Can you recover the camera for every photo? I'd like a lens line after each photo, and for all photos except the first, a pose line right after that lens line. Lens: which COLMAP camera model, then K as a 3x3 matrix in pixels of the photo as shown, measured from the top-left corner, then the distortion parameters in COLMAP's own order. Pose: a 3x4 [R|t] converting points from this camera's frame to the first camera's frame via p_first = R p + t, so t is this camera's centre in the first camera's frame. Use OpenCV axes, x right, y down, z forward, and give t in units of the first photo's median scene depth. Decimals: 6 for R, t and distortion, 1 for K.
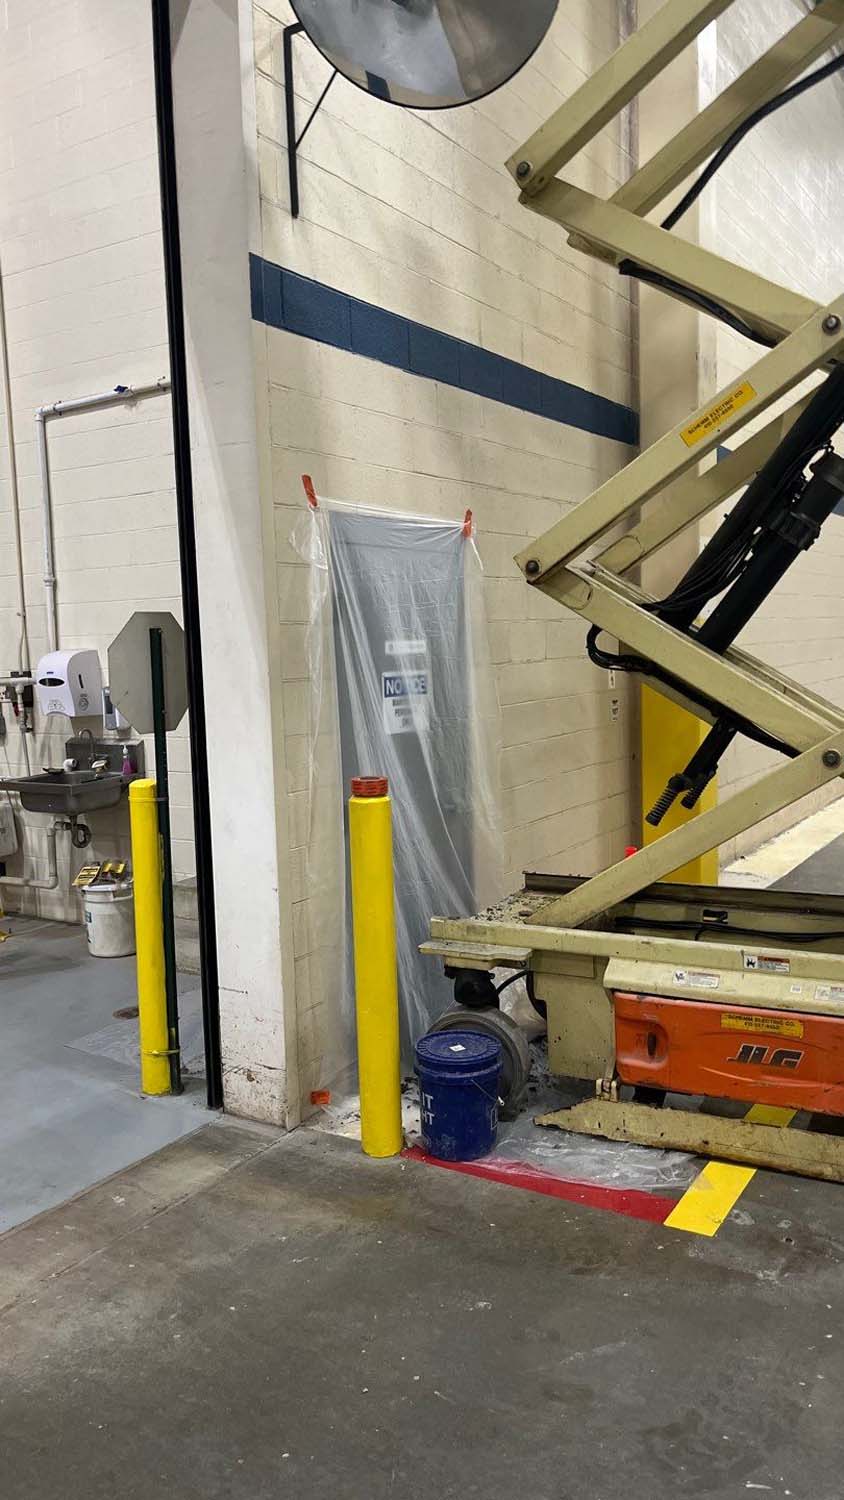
lens RADIAL K [[1139.1, 0, 421.9], [0, 1139.1, 750.0], [0, 0, 1]] dist [0.014783, 0.003140]
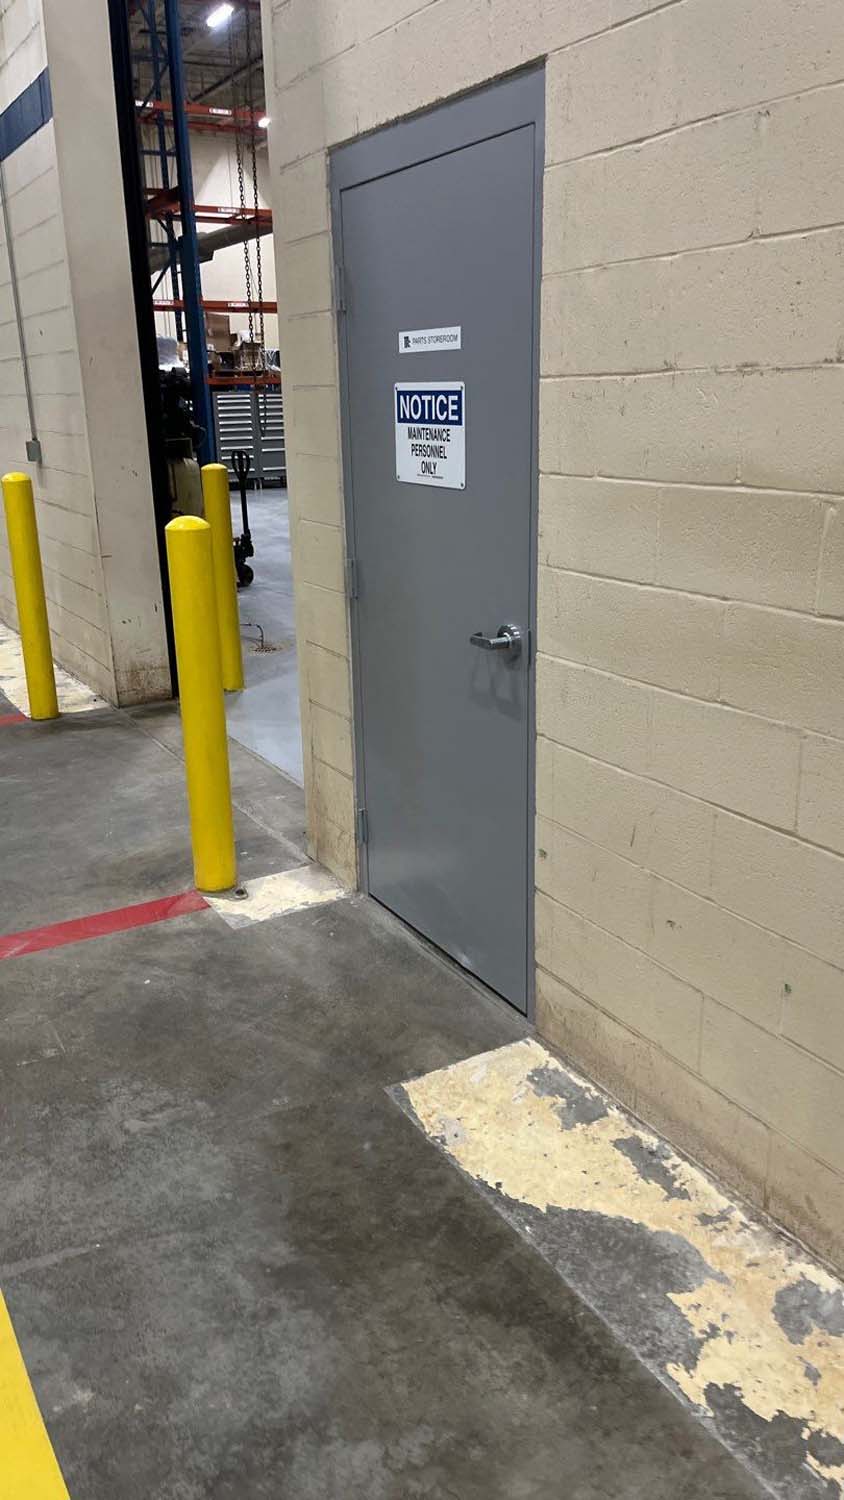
lens RADIAL K [[1139.1, 0, 420.2], [0, 1139.1, 752.3], [0, 0, 1]] dist [0.014783, 0.003140]
pose [[-0.467509, 0.317330, -0.825068, 0.563951], [-0.036906, 0.925527, 0.376879, -0.118056], [0.883218, 0.206644, -0.420981, 1.318411]]
